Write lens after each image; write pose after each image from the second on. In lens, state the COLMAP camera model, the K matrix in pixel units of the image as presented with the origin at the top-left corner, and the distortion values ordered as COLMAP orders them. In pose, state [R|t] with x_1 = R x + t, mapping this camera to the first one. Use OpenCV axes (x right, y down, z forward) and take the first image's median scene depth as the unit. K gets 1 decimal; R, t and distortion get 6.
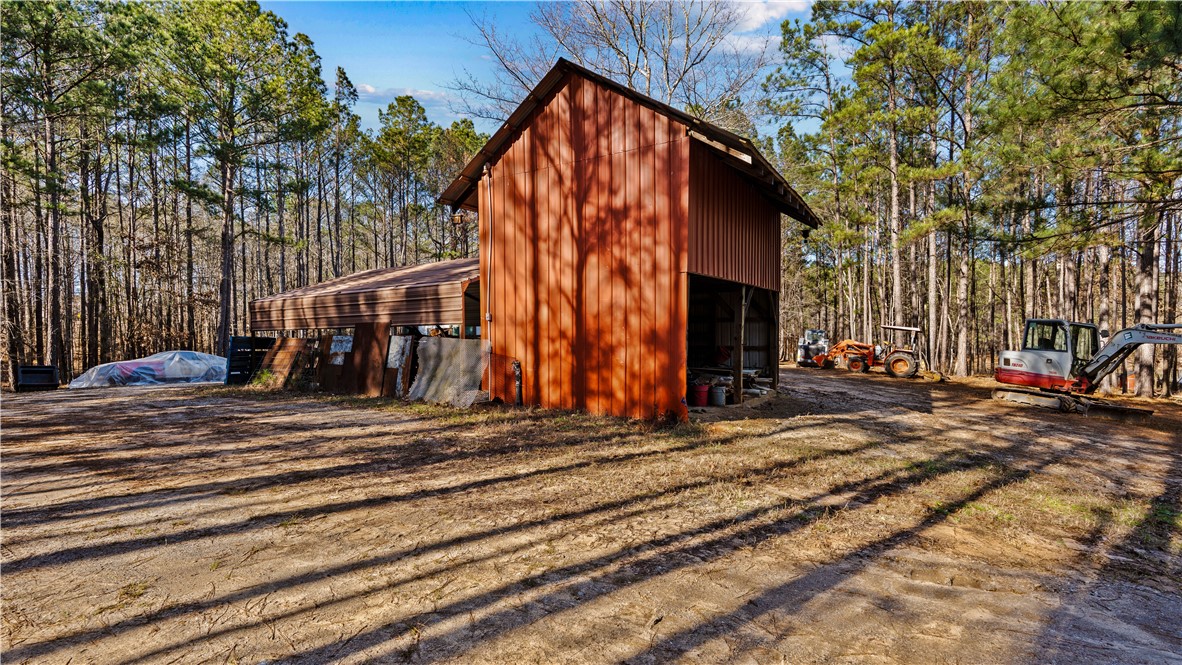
lens RADIAL K [[506.2, 0, 591.0], [0, 506.2, 332.5], [0, 0, 1]] dist [-0.005013, -0.000314]
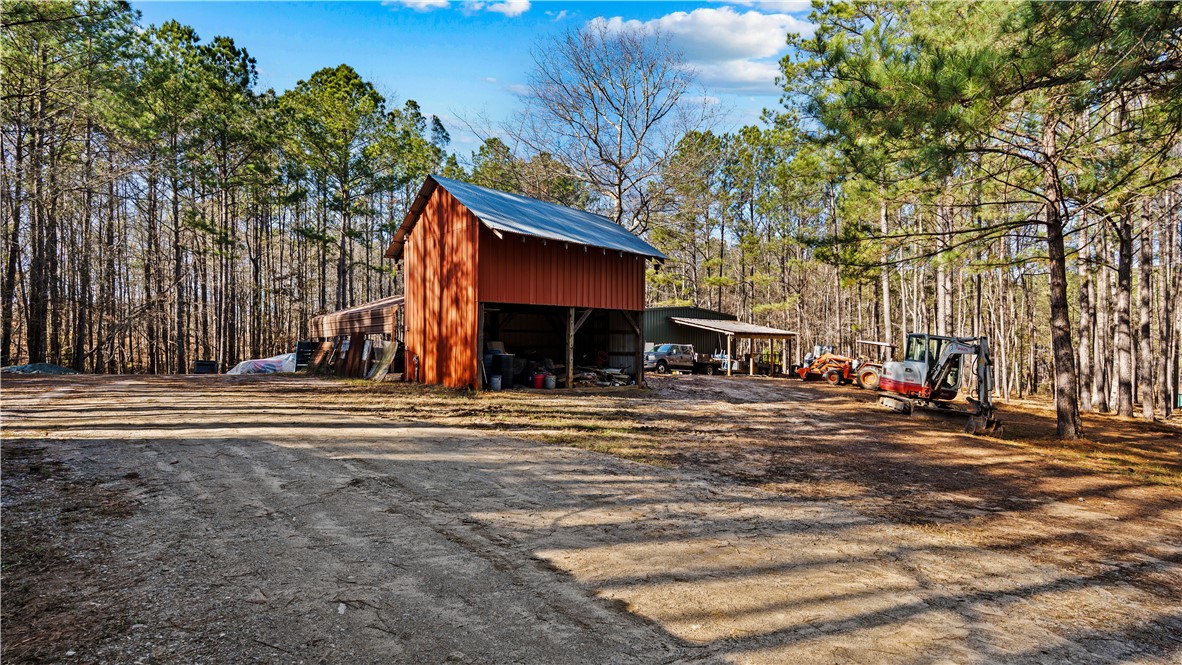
lens RADIAL K [[518.7, 0, 591.0], [0, 518.7, 332.5], [0, 0, 1]] dist [0.000646, 0.000013]
pose [[0.972329, 0.005597, -0.233551, 0.769929], [-0.012794, 0.999488, -0.029311, 0.023586], [0.233267, 0.031488, 0.971903, -0.470632]]
